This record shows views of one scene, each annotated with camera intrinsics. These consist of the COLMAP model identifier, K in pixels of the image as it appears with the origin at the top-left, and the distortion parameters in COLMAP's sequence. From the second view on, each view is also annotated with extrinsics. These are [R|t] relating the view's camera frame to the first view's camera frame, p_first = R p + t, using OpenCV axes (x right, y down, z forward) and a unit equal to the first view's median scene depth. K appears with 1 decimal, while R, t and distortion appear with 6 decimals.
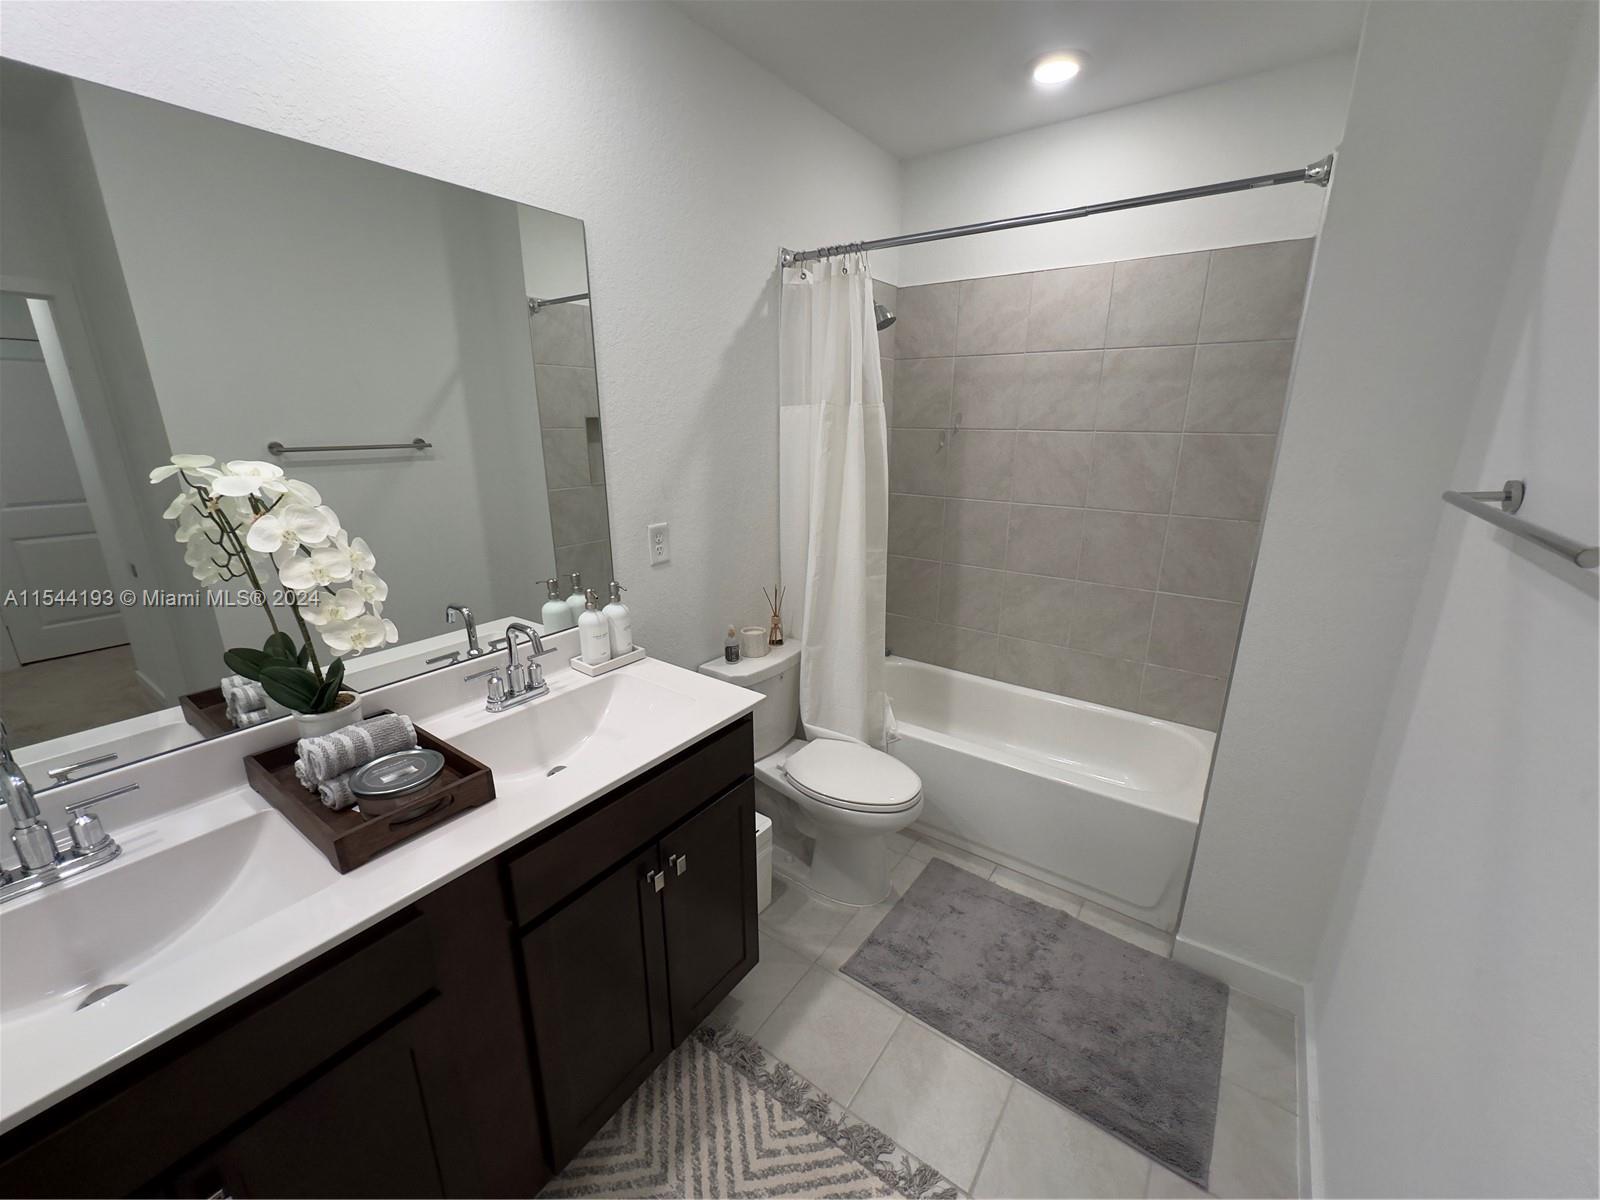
lens RADIAL K [[644.0, 0, 794.1], [0, 644.0, 602.2], [0, 0, 1]] dist [-0.000470, -0.000123]
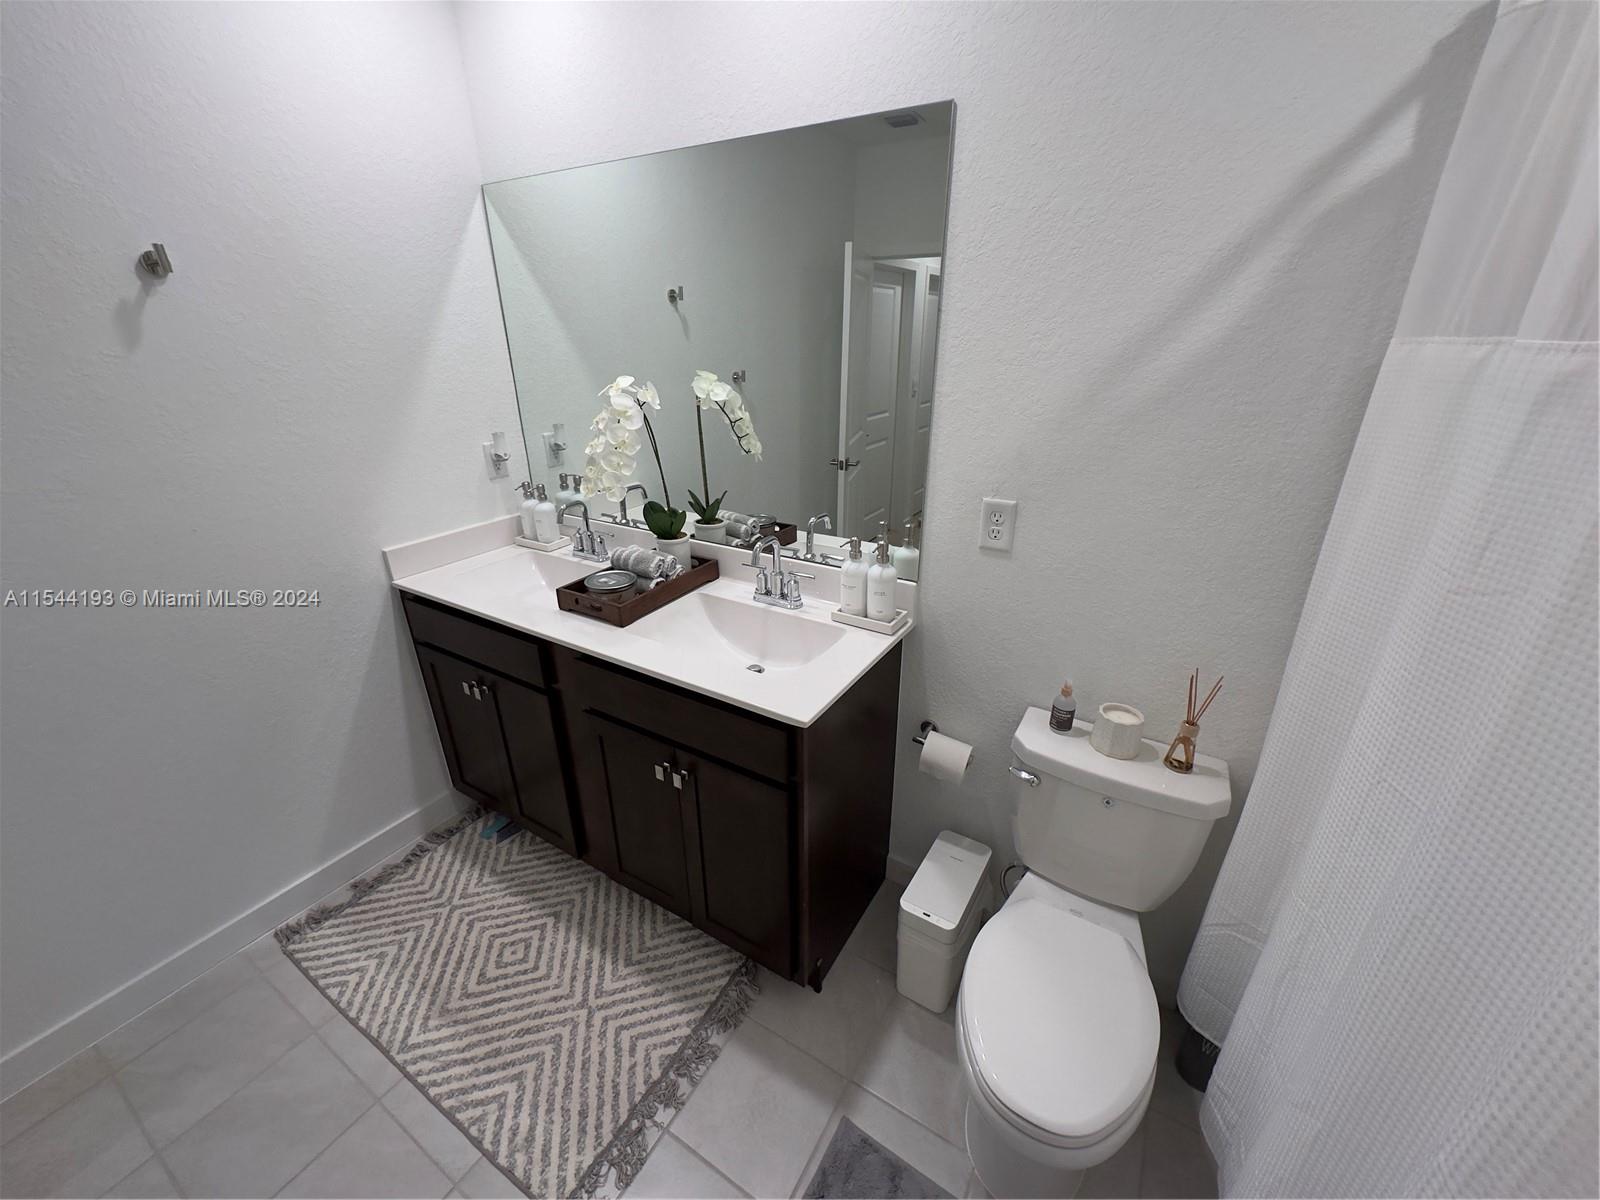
lens RADIAL K [[637.6, 0, 798.7], [0, 637.6, 599.9], [0, 0, 1]] dist [-0.002171, 0.000318]
pose [[0.071385, 0.385751, -0.919837, 0.645763], [-0.274038, 0.894288, 0.353769, -0.275029], [0.959066, 0.226816, 0.169549, 0.852222]]
